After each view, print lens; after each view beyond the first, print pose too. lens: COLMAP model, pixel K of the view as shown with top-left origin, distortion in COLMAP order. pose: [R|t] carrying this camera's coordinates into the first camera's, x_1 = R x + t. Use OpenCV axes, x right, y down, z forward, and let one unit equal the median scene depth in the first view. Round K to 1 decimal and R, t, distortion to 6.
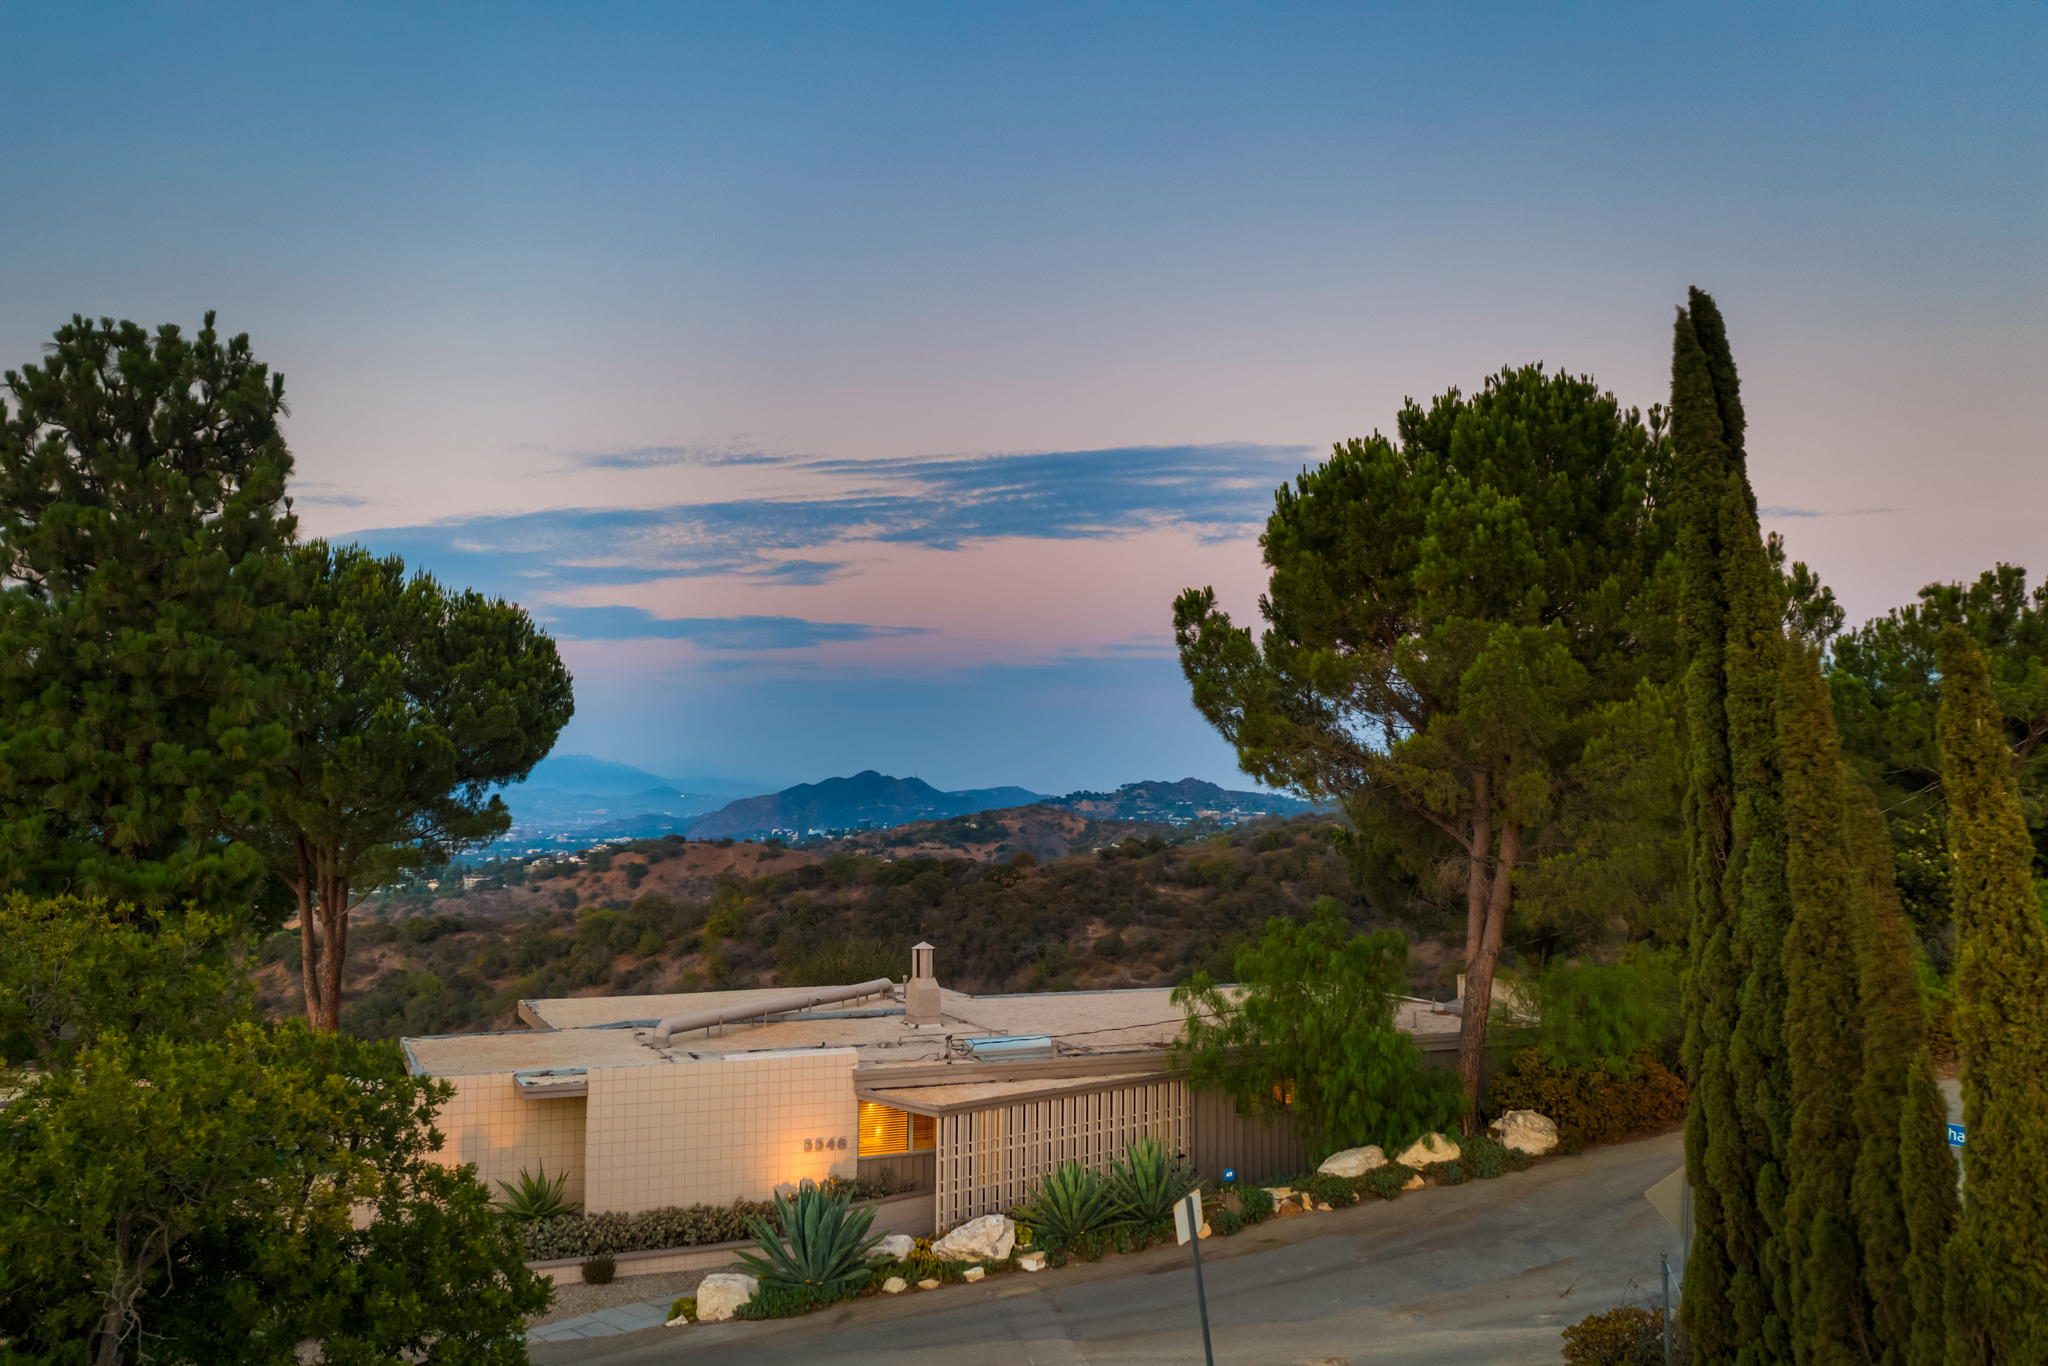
lens RADIAL K [[1623.3, 0, 1016.0], [0, 1623.3, 687.2], [0, 0, 1]] dist [0.002609, 0.001984]
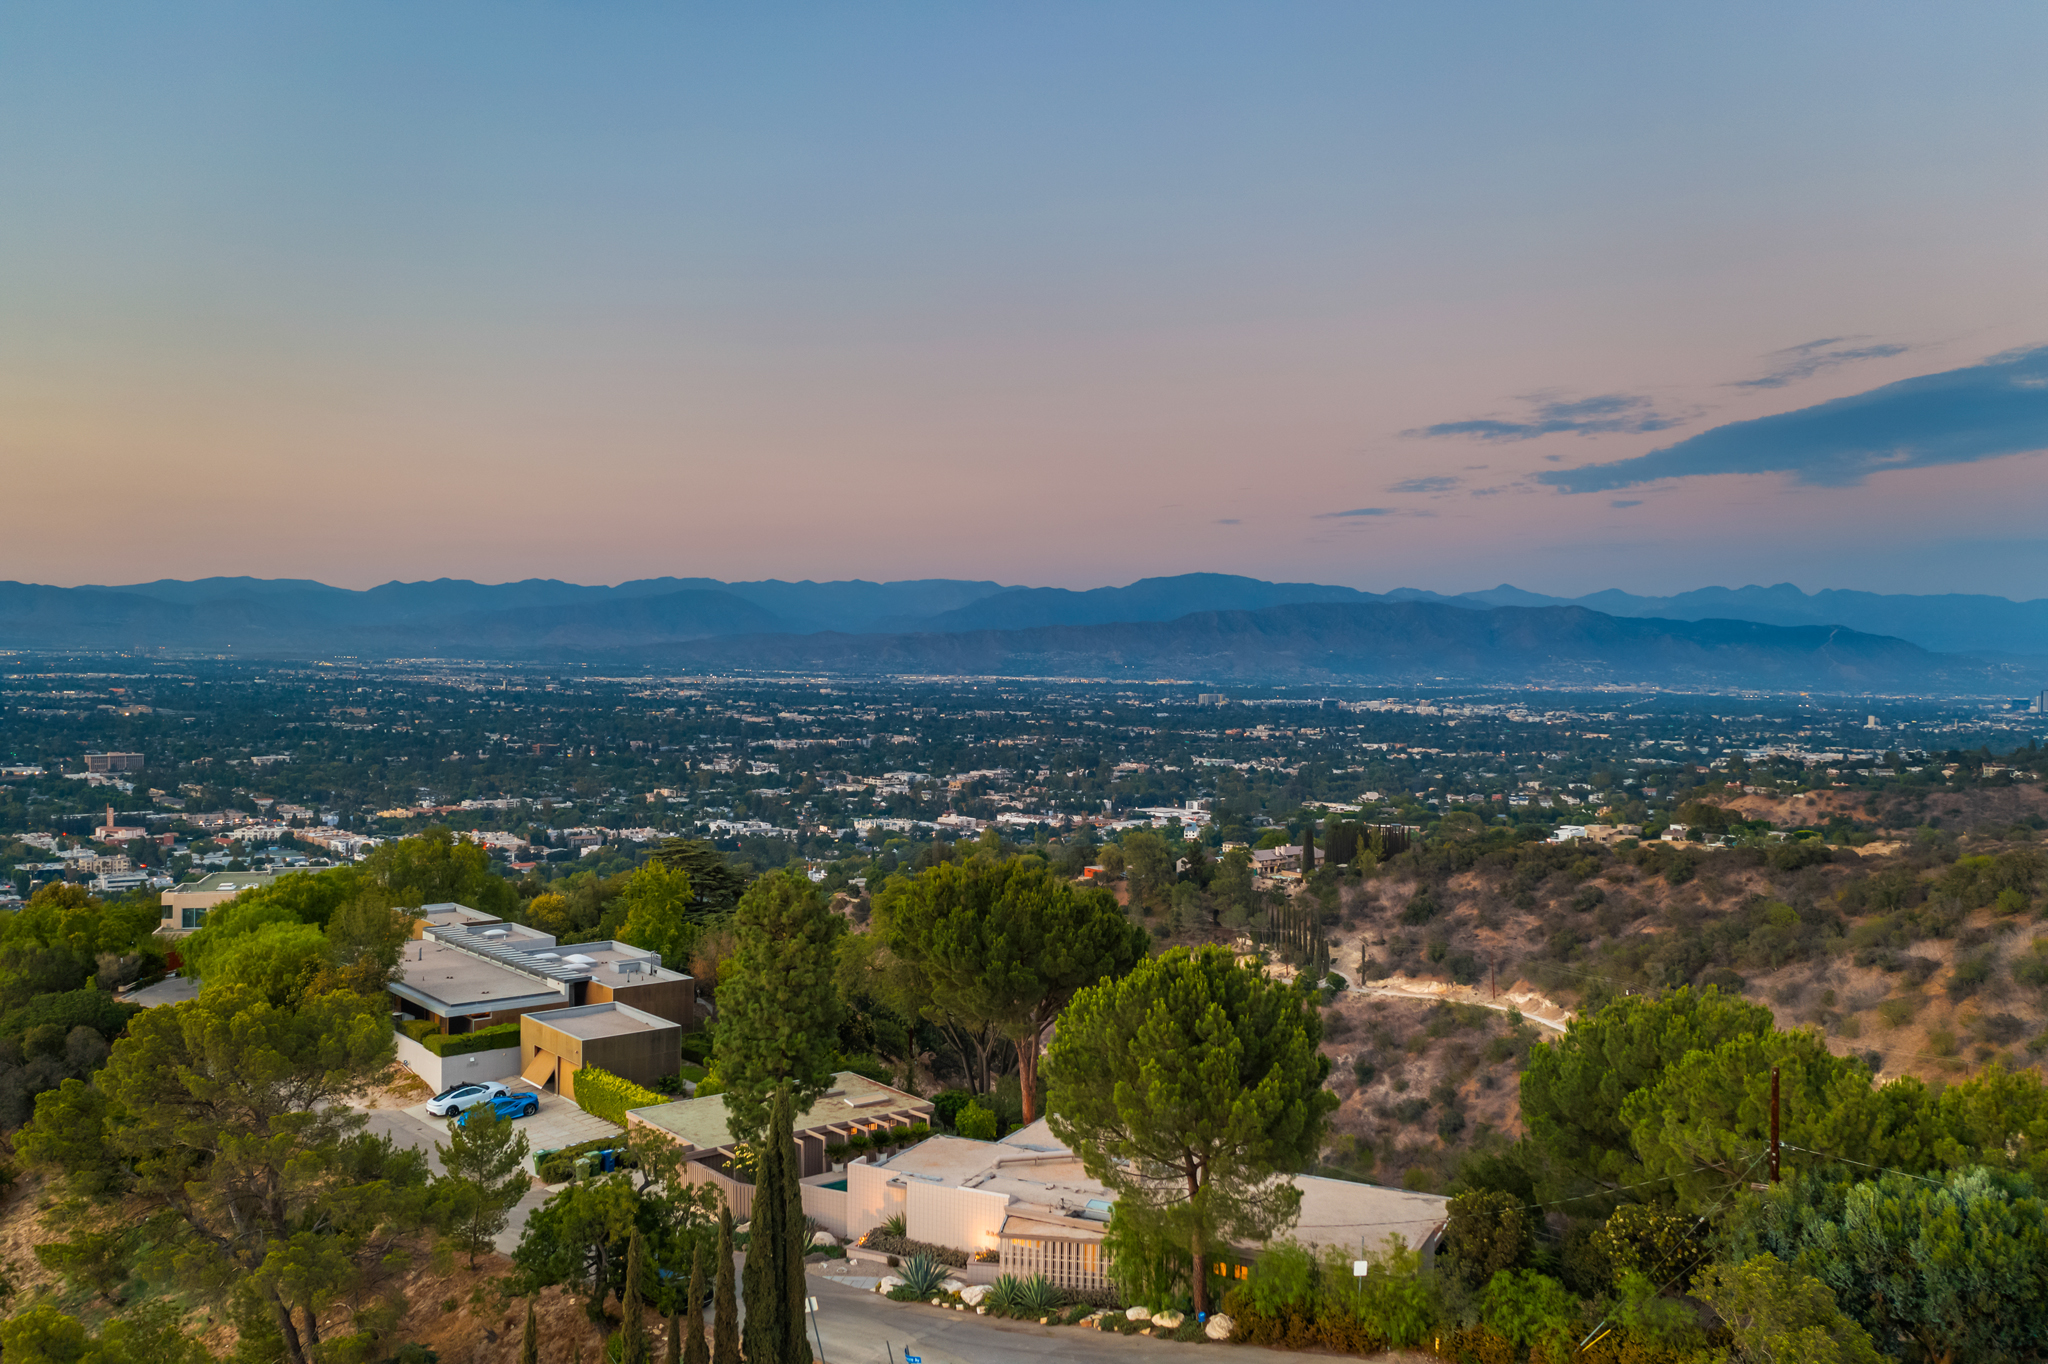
lens RADIAL K [[1623.3, 0, 1016.0], [0, 1623.3, 686.2], [0, 0, 1]] dist [0.002609, 0.001984]
pose [[0.632789, 0.011952, -0.774232, 0.139225], [0.052264, 0.996941, 0.058106, -0.051725], [0.772558, -0.077233, 0.630229, -0.029647]]
